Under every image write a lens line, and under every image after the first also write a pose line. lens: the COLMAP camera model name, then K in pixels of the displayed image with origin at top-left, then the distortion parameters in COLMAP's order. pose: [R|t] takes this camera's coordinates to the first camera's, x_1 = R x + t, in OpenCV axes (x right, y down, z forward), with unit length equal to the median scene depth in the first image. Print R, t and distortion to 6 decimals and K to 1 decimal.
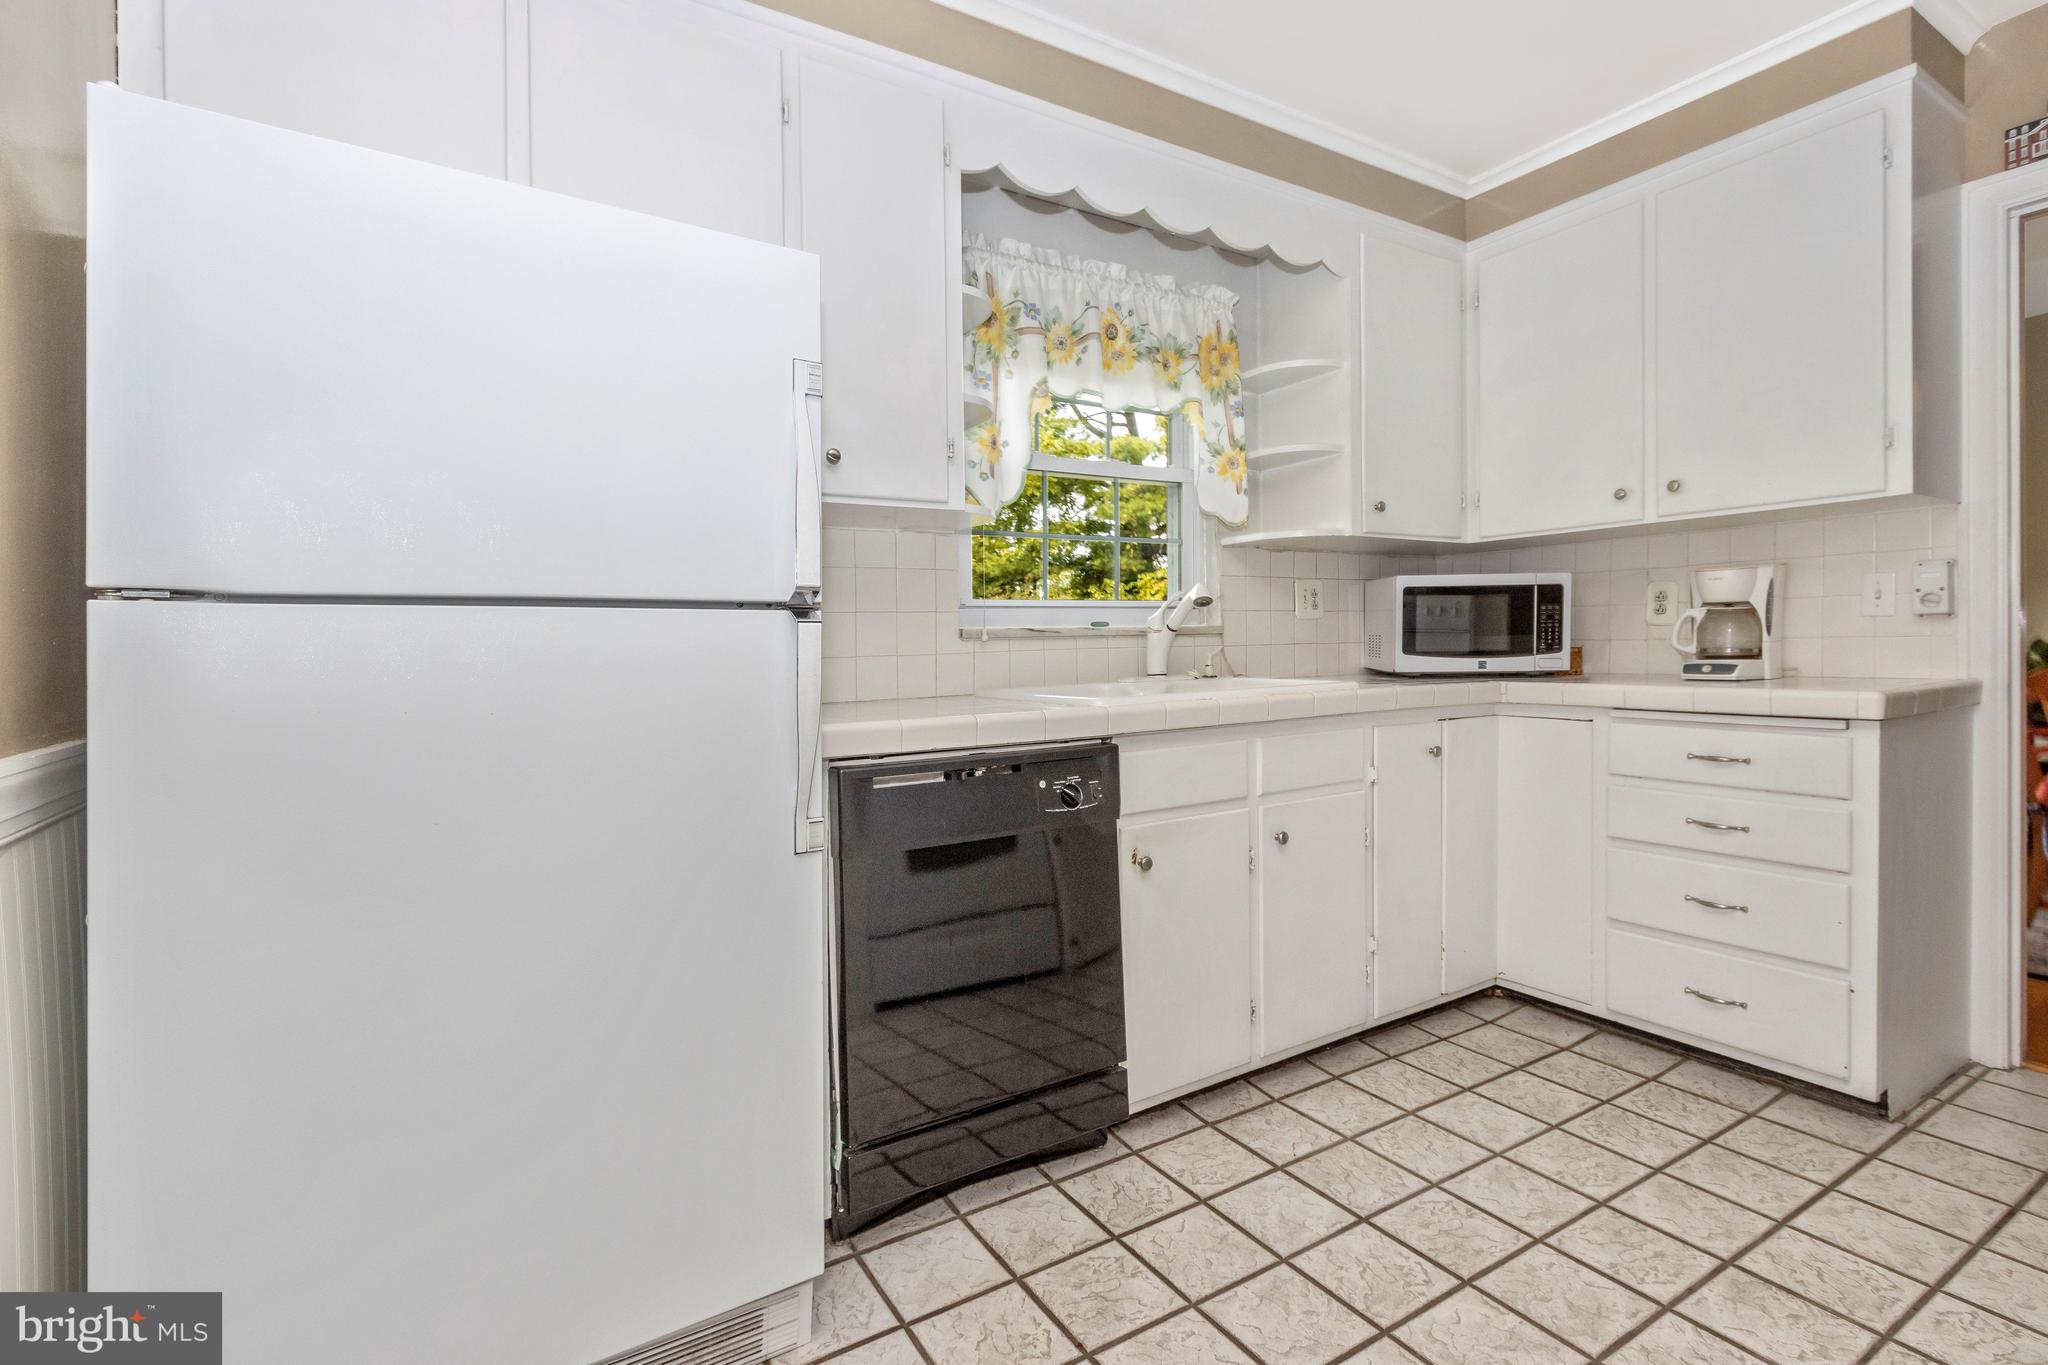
lens RADIAL K [[951.9, 0, 1016.2], [0, 951.9, 668.1], [0, 0, 1]] dist [-0.001978, 0.000391]
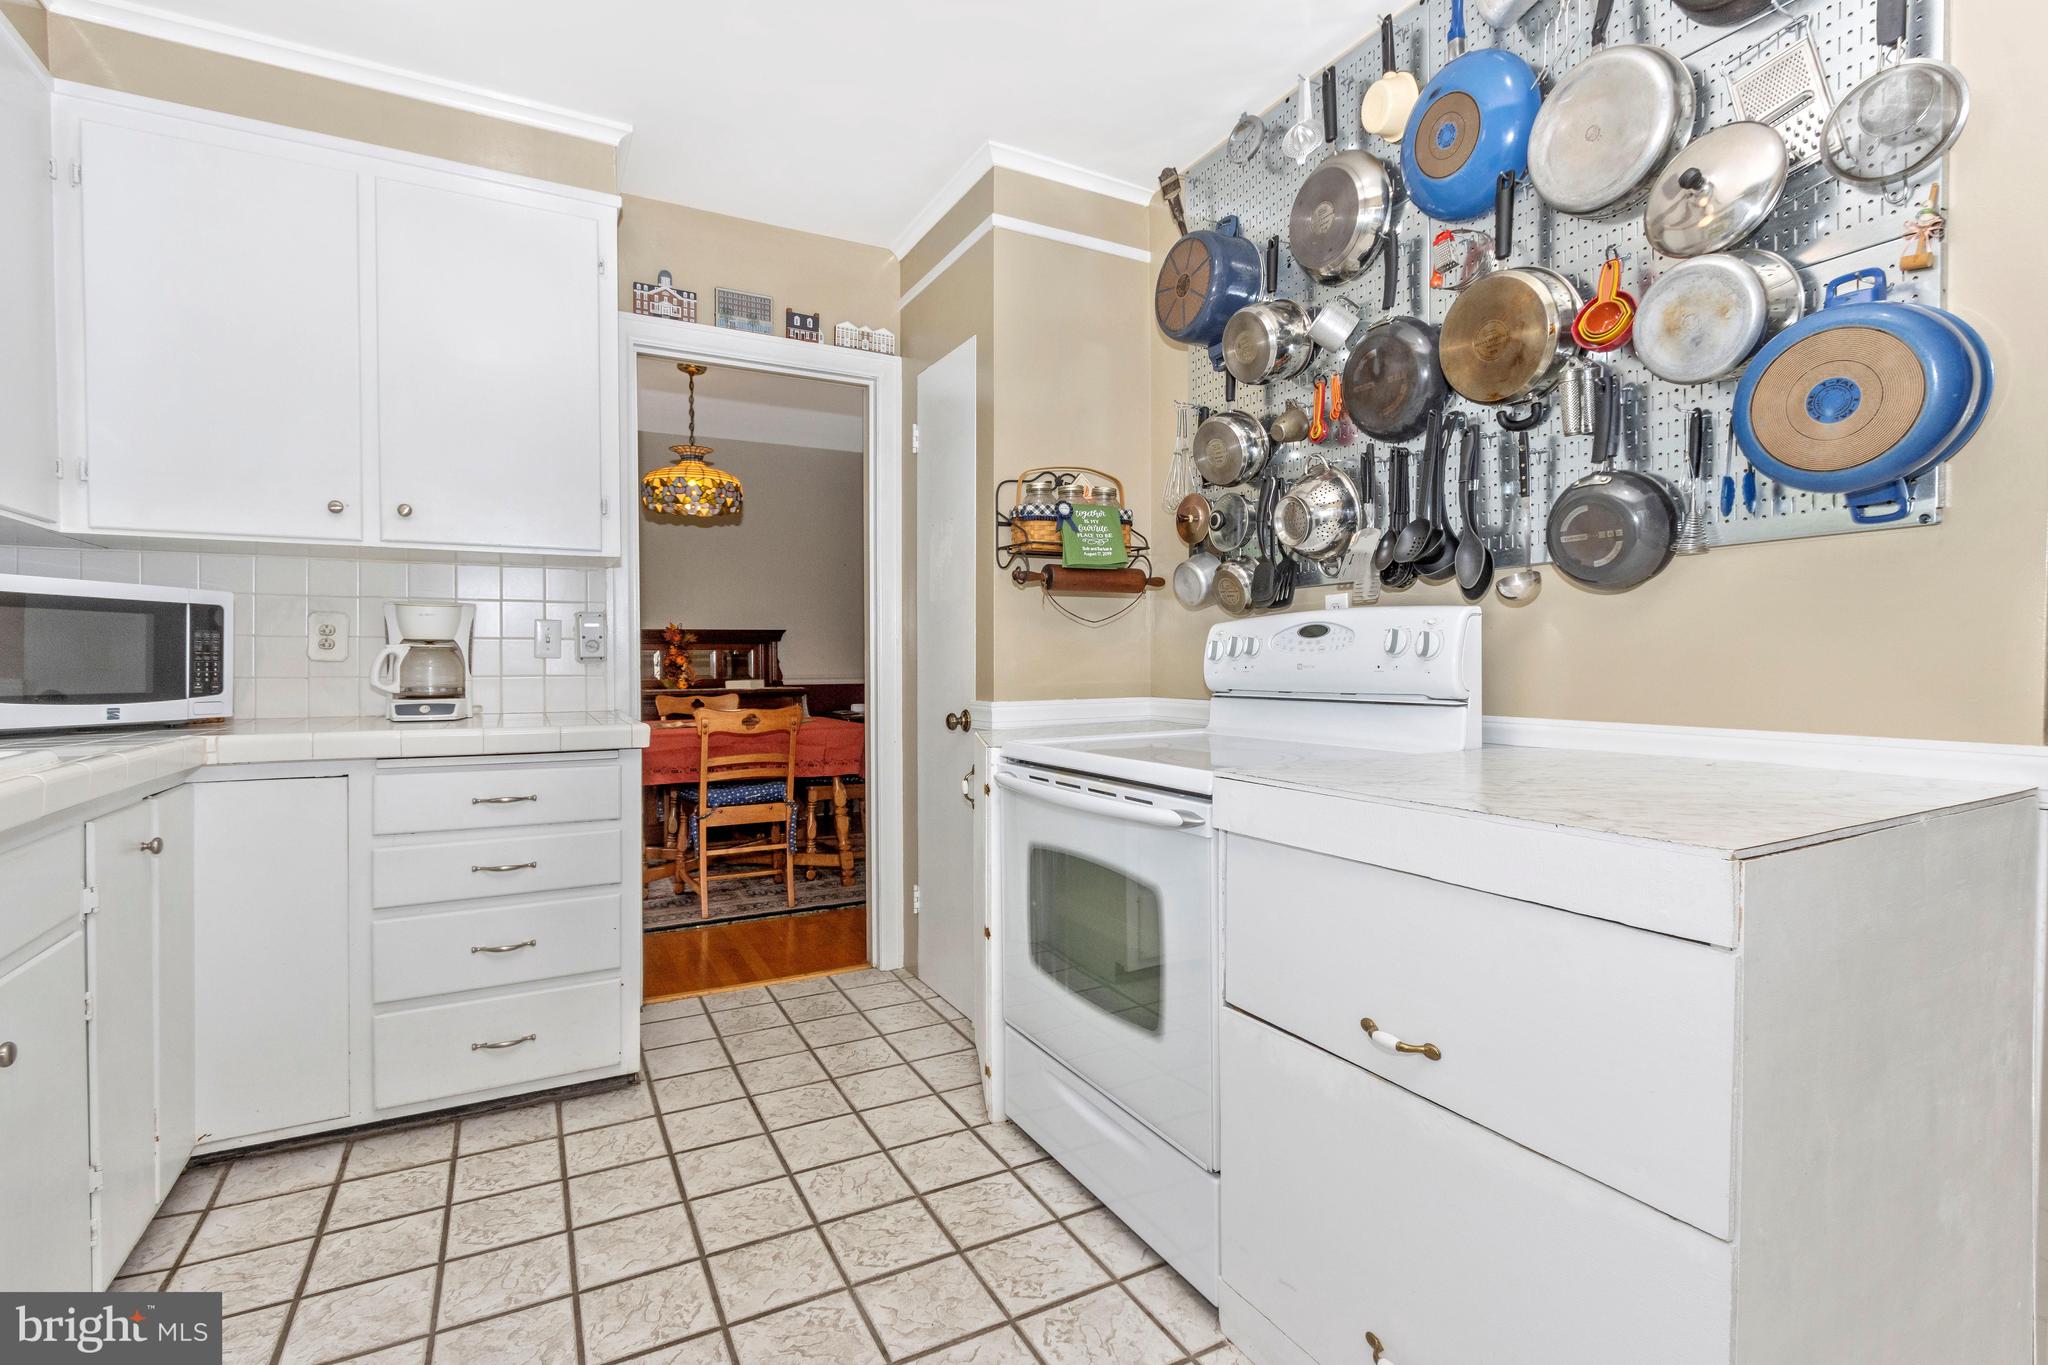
lens RADIAL K [[951.9, 0, 1015.5], [0, 951.9, 697.1], [0, 0, 1]] dist [-0.001978, 0.000391]
pose [[0.052232, -0.020639, 0.998422, -0.189441], [0.024784, 0.999505, 0.019365, -0.015018], [-0.998327, 0.023733, 0.052717, 0.362058]]
